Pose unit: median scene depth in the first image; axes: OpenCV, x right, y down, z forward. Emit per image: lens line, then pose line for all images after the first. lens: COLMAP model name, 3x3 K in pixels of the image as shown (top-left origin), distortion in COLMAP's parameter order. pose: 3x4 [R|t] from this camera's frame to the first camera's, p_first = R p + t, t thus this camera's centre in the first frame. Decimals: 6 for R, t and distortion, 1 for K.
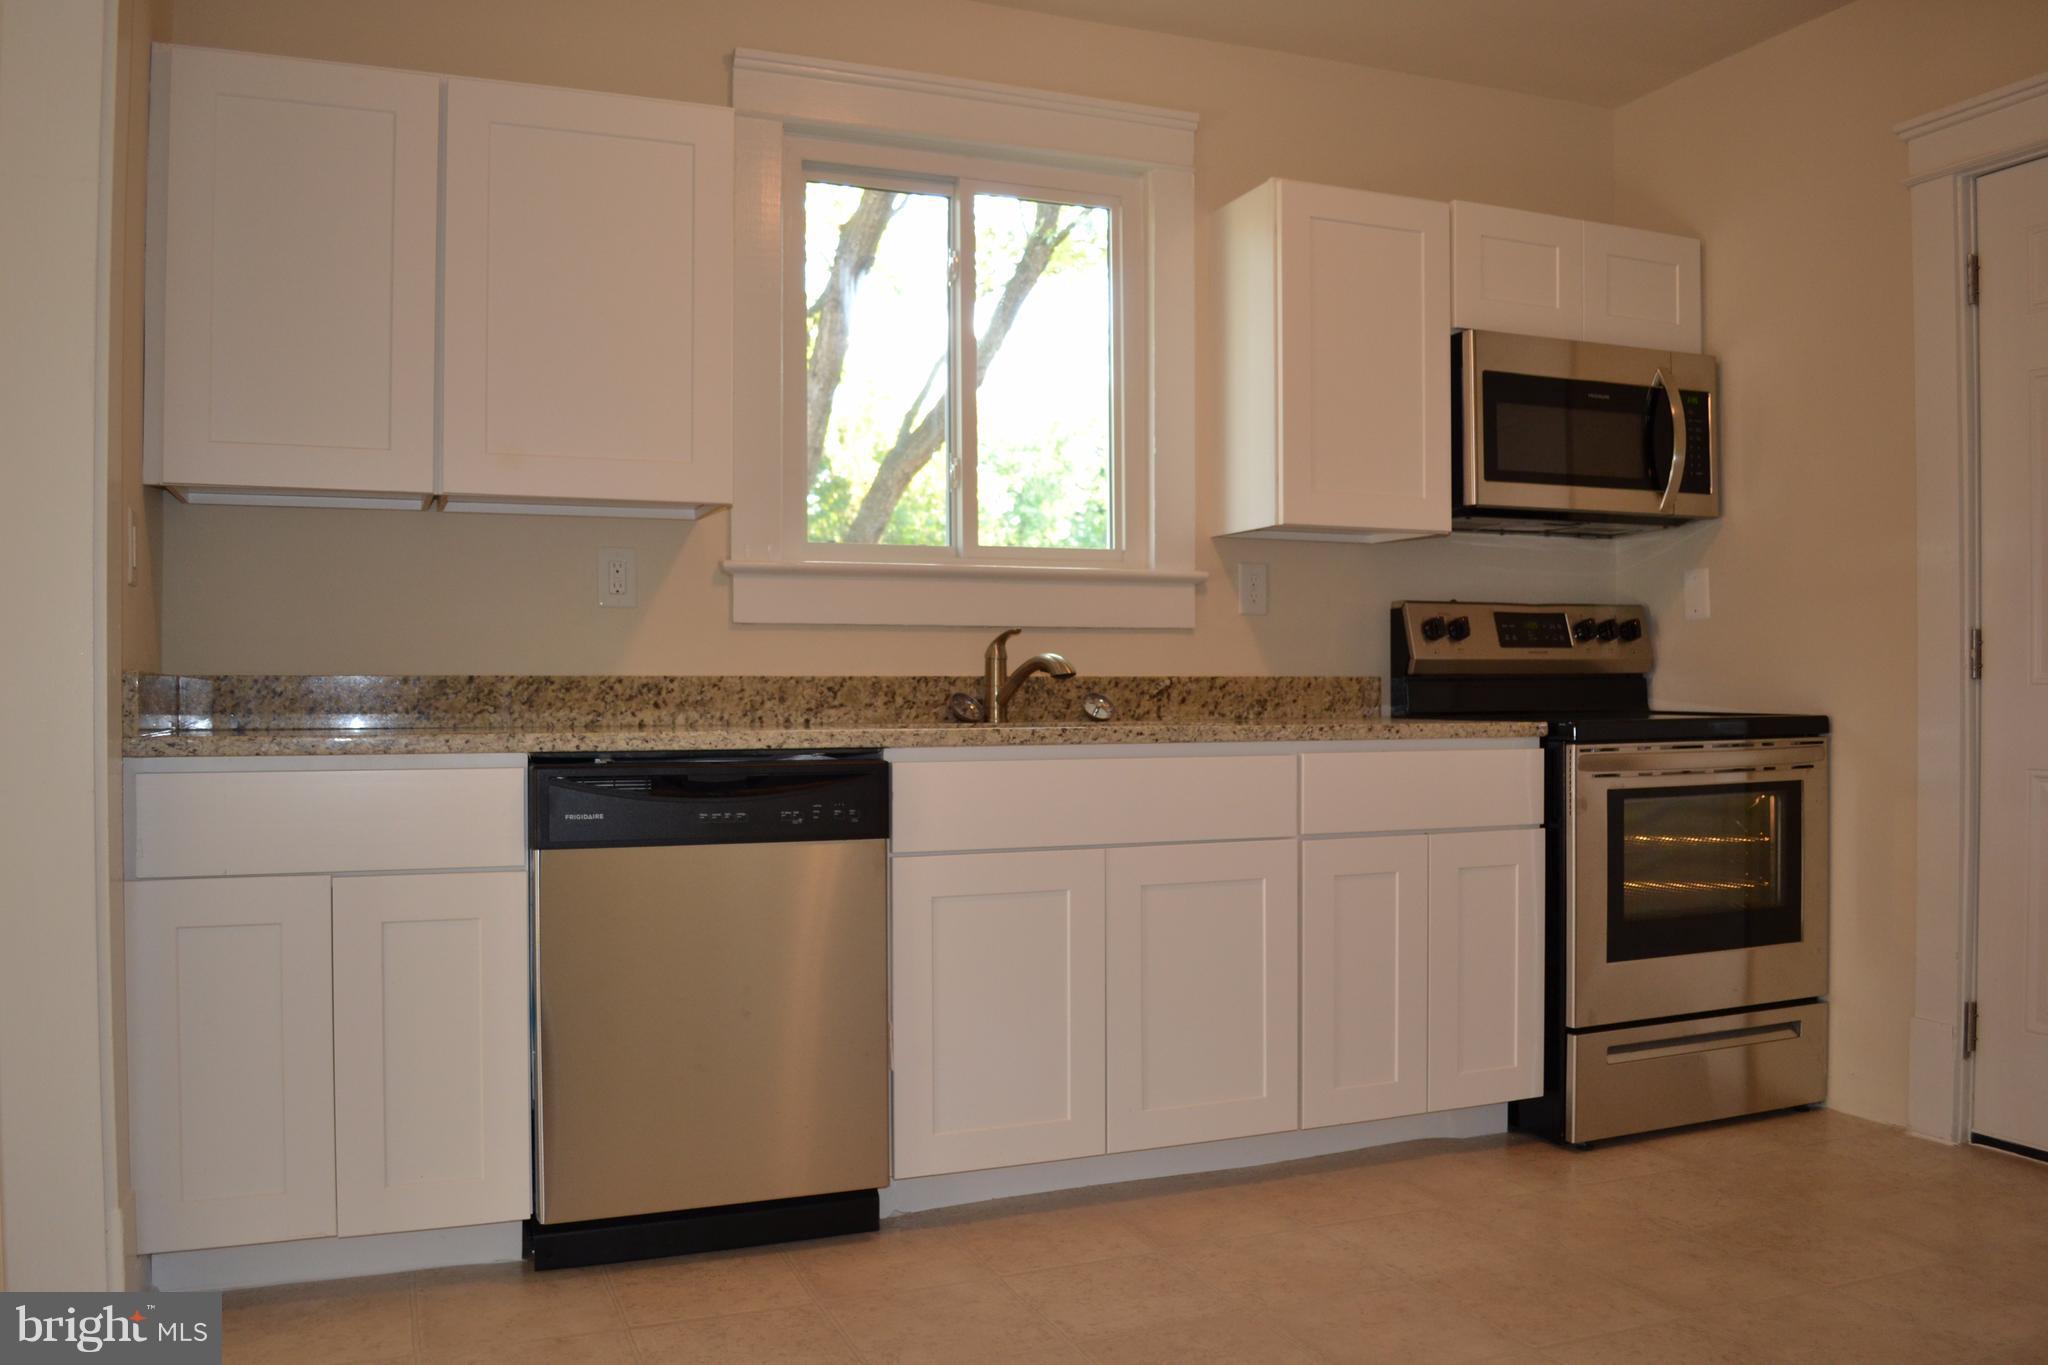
lens RADIAL K [[1634.1, 0, 1021.0], [0, 1634.1, 706.1], [0, 0, 1]] dist [-0.078970, 0.007614]
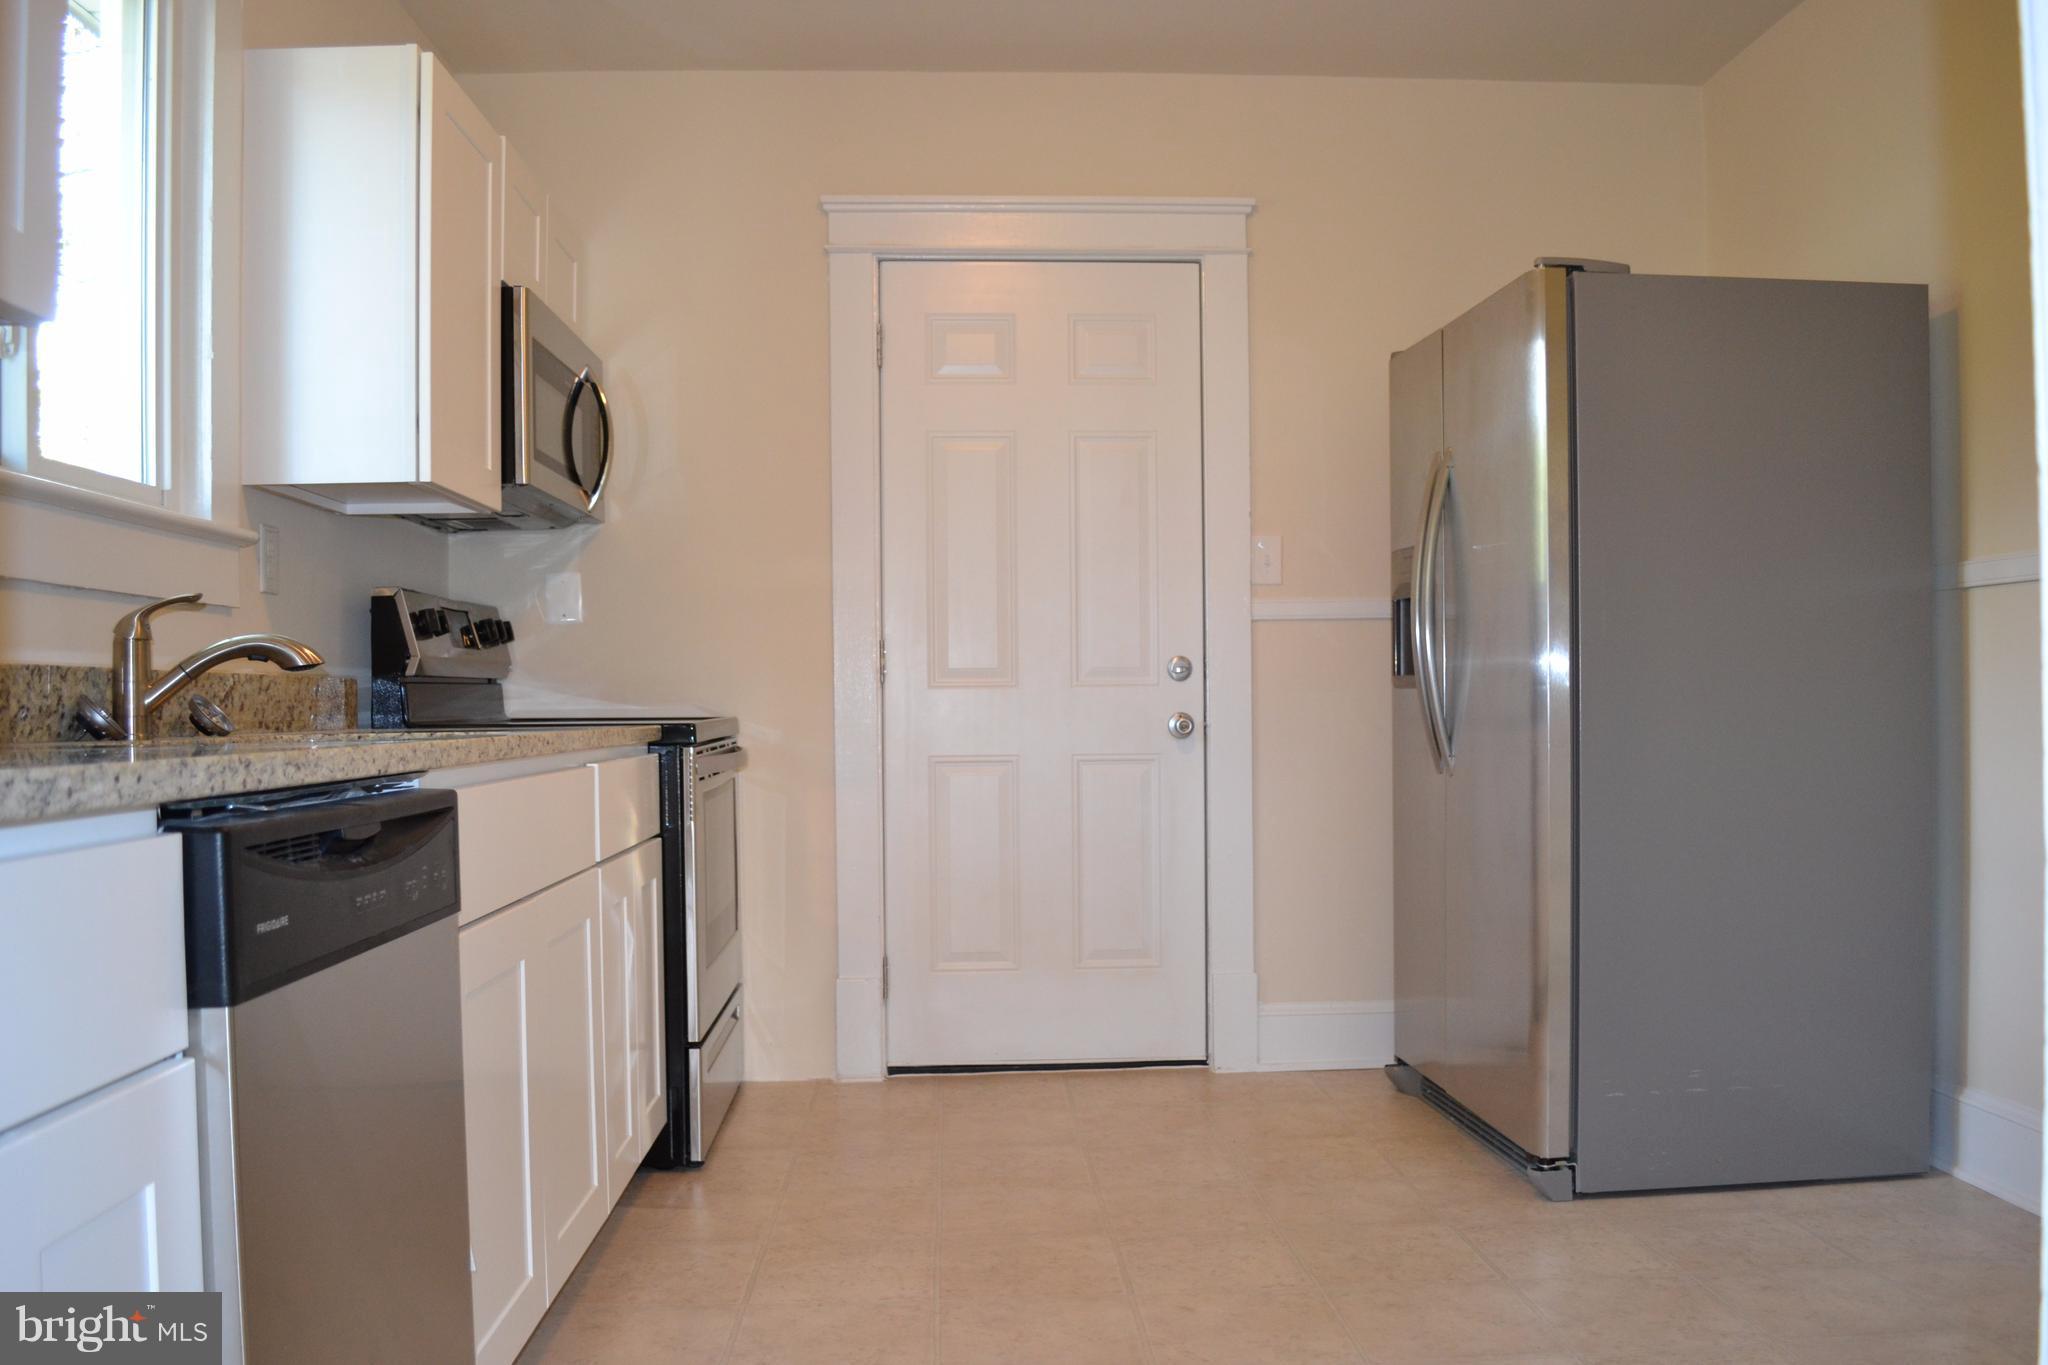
lens RADIAL K [[1634.1, 0, 1021.0], [0, 1634.1, 706.1], [0, 0, 1]] dist [-0.078970, 0.007614]
pose [[0.337754, -0.004022, 0.941226, -0.484301], [0.021699, 0.999758, -0.003515, 0.006706], [-0.940984, 0.021611, 0.337759, 0.466944]]
